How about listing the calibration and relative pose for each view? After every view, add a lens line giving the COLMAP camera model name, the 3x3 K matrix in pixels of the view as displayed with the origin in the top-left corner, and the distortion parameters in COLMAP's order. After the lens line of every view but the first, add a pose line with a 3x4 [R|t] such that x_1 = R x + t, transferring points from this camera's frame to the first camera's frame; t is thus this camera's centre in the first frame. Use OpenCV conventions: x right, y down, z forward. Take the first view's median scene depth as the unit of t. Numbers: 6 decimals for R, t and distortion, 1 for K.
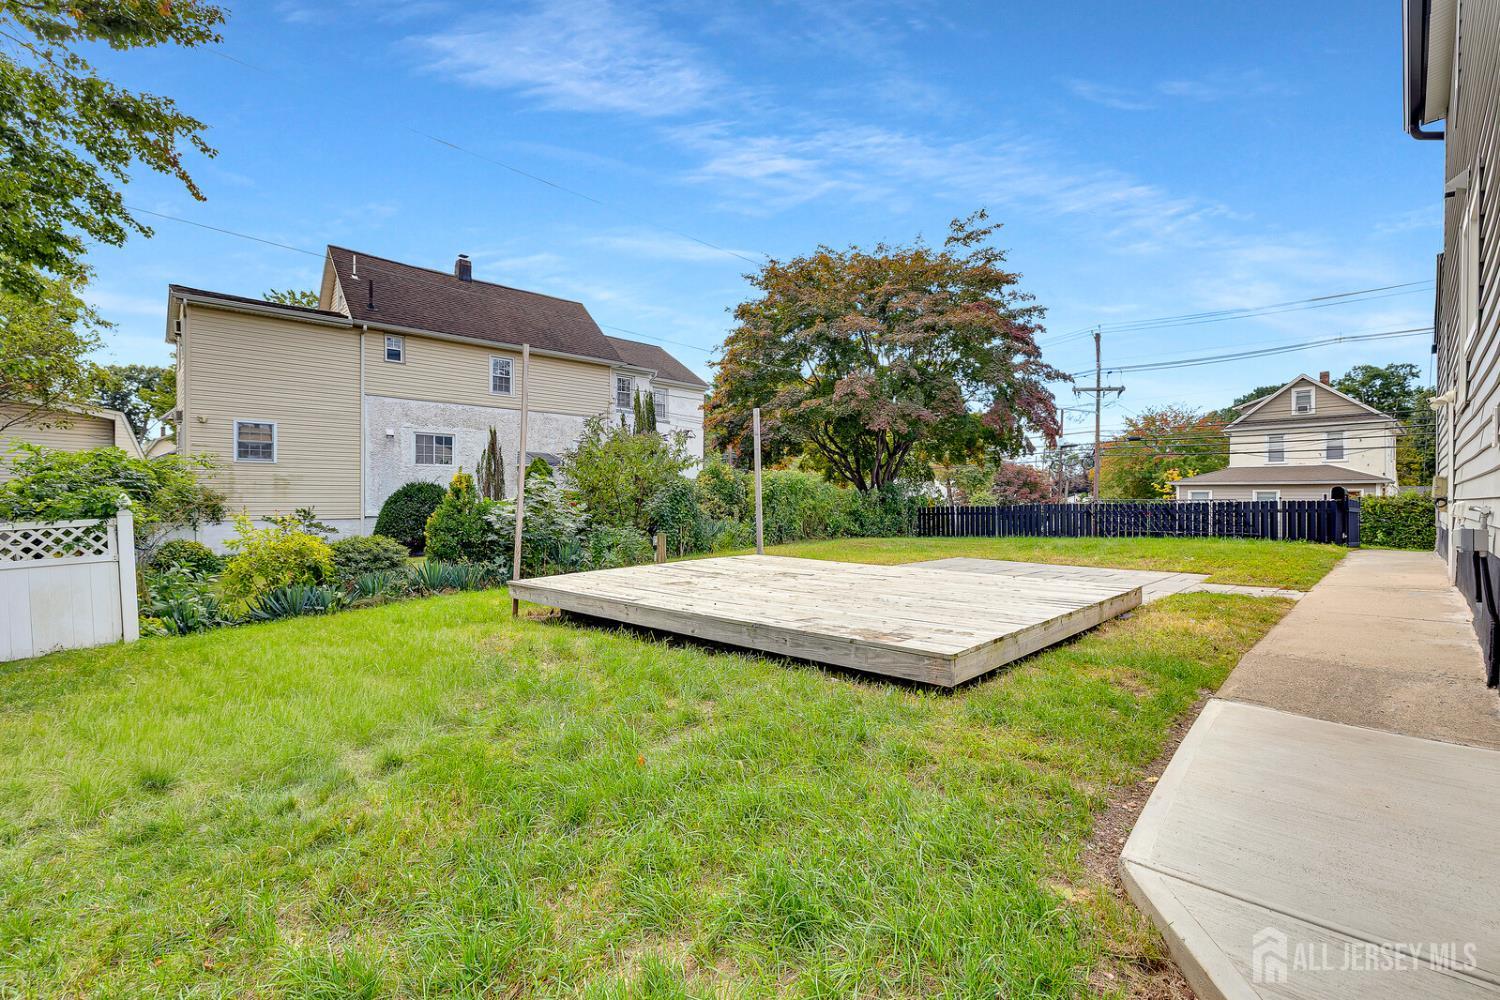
lens RADIAL K [[666.1, 0, 731.8], [0, 666.1, 498.4], [0, 0, 1]] dist [0.001034, 0.000756]
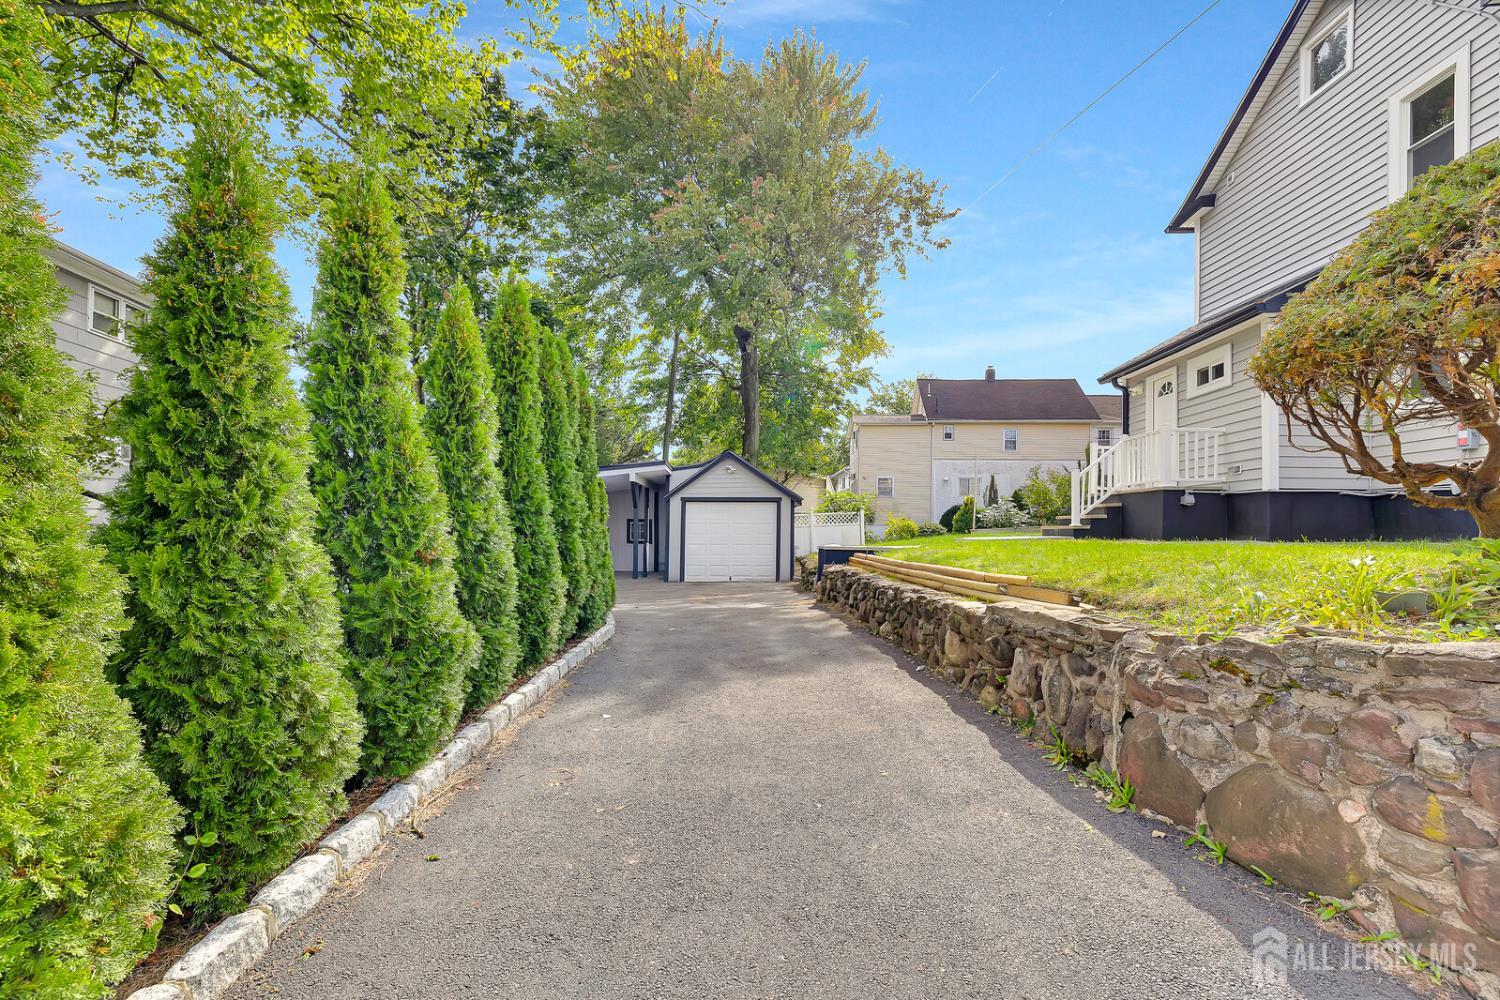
lens RADIAL K [[674.4, 0, 747.9], [0, 674.4, 525.4], [0, 0, 1]] dist [0.001750, 0.000507]
pose [[0.705831, -0.003574, -0.708371, 0.458294], [-0.006851, 0.999906, -0.011871, 0.060757], [0.708347, 0.013232, 0.705740, -0.763044]]
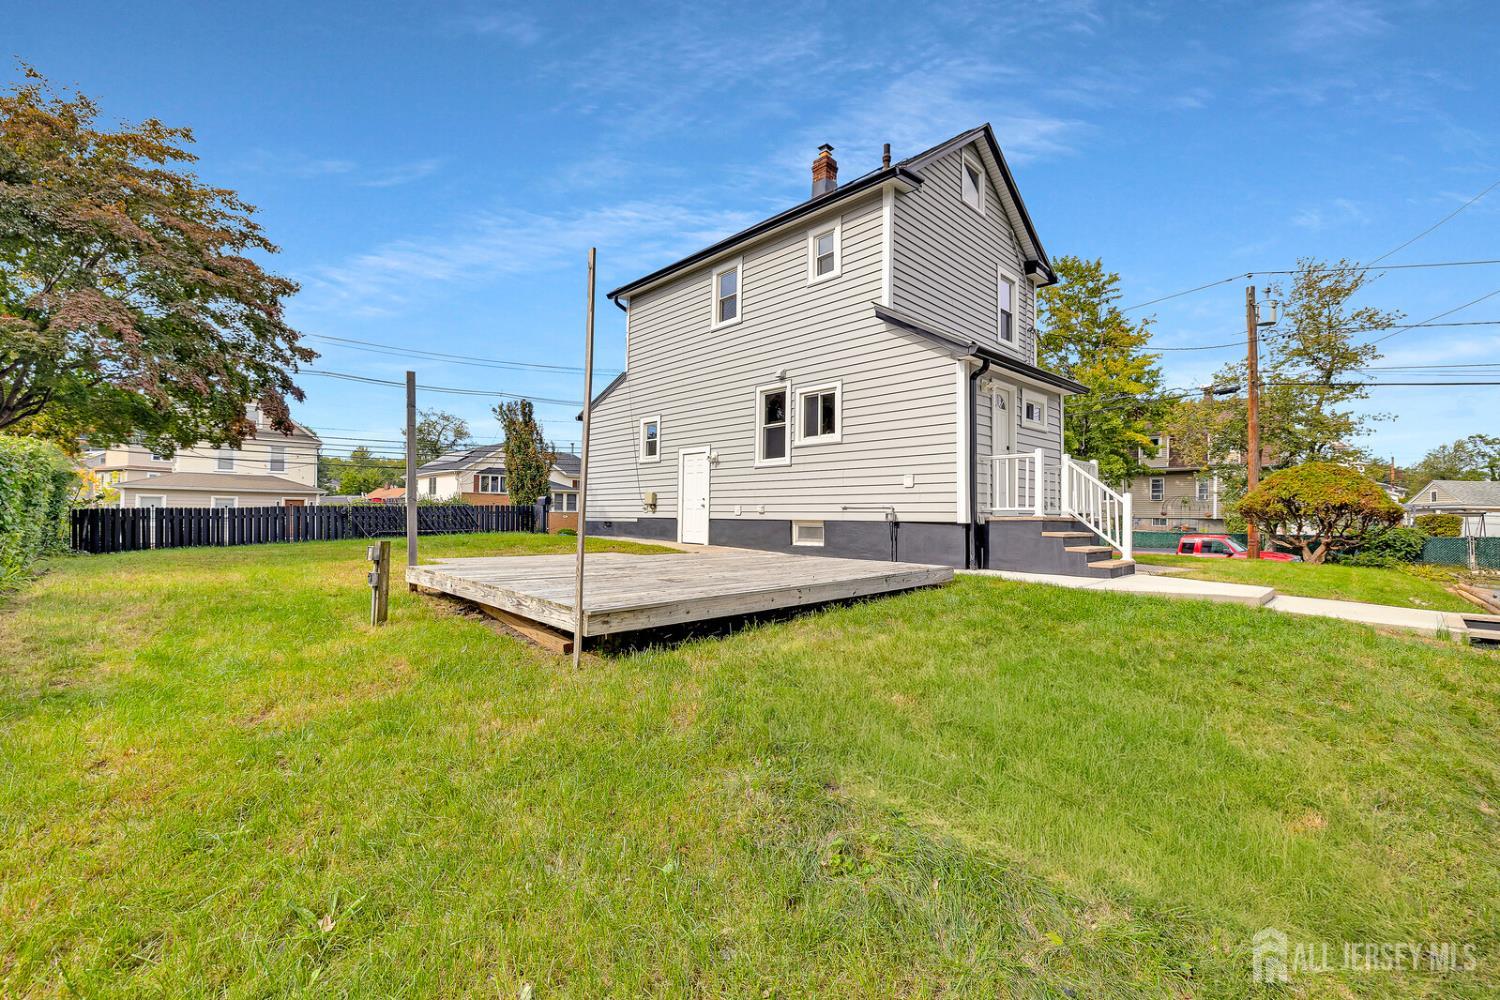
lens RADIAL K [[666.1, 0, 731.8], [0, 666.1, 498.4], [0, 0, 1]] dist [0.001034, 0.000756]
pose [[-0.026437, 0.014948, 0.999539, -0.715255], [-0.000526, 0.999888, -0.014967, 0.015937], [-0.999650, -0.000922, -0.026426, 0.658439]]
